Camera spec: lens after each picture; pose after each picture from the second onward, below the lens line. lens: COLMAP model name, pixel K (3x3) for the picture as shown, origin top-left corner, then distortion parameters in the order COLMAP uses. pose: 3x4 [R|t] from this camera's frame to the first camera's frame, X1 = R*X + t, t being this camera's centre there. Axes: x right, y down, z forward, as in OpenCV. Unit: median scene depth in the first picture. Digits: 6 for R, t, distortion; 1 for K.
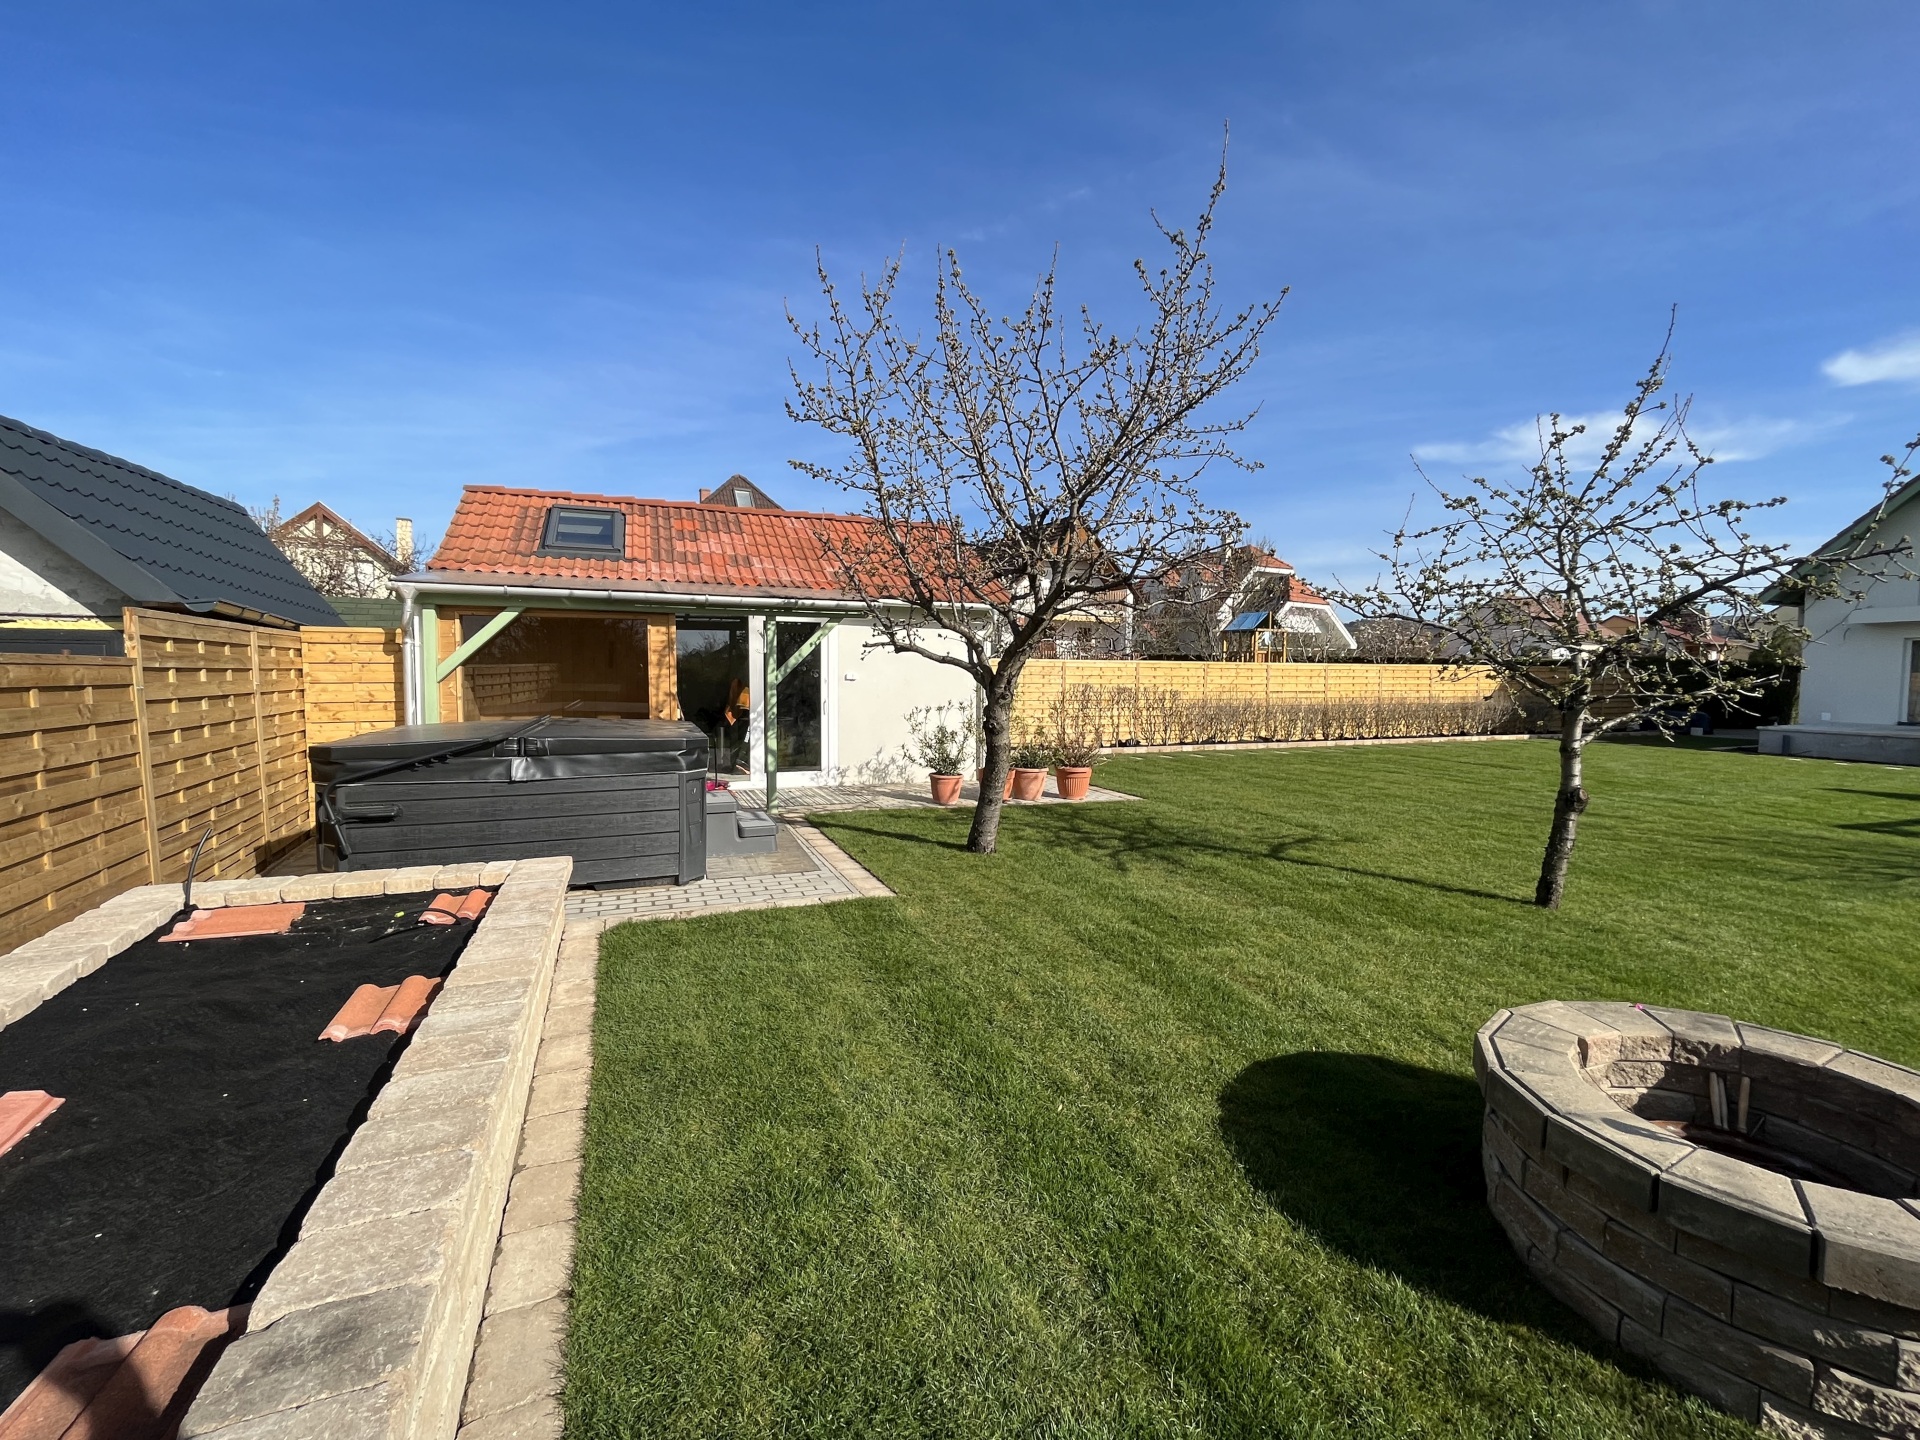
lens RADIAL K [[781.1, 0, 960.0], [0, 781.1, 720.0], [0, 0, 1]] dist [-0.002229, -0.001034]
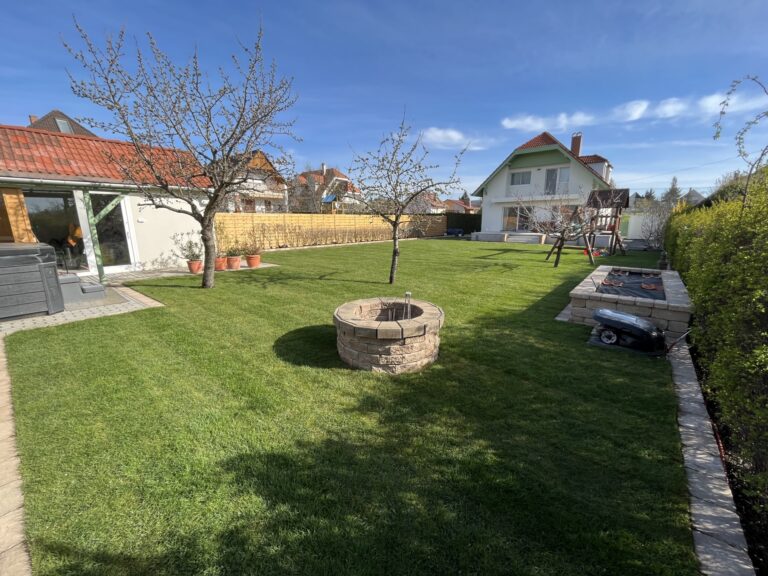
lens RADIAL K [[312.5, 0, 384.0], [0, 312.5, 288.0], [0, 0, 1]] dist [-0.002229, -0.001034]
pose [[0.884383, -0.110054, 0.453601, 0.059728], [0.039392, 0.985937, 0.162410, 0.020321], [-0.465096, -0.125764, 0.876281, -0.140601]]
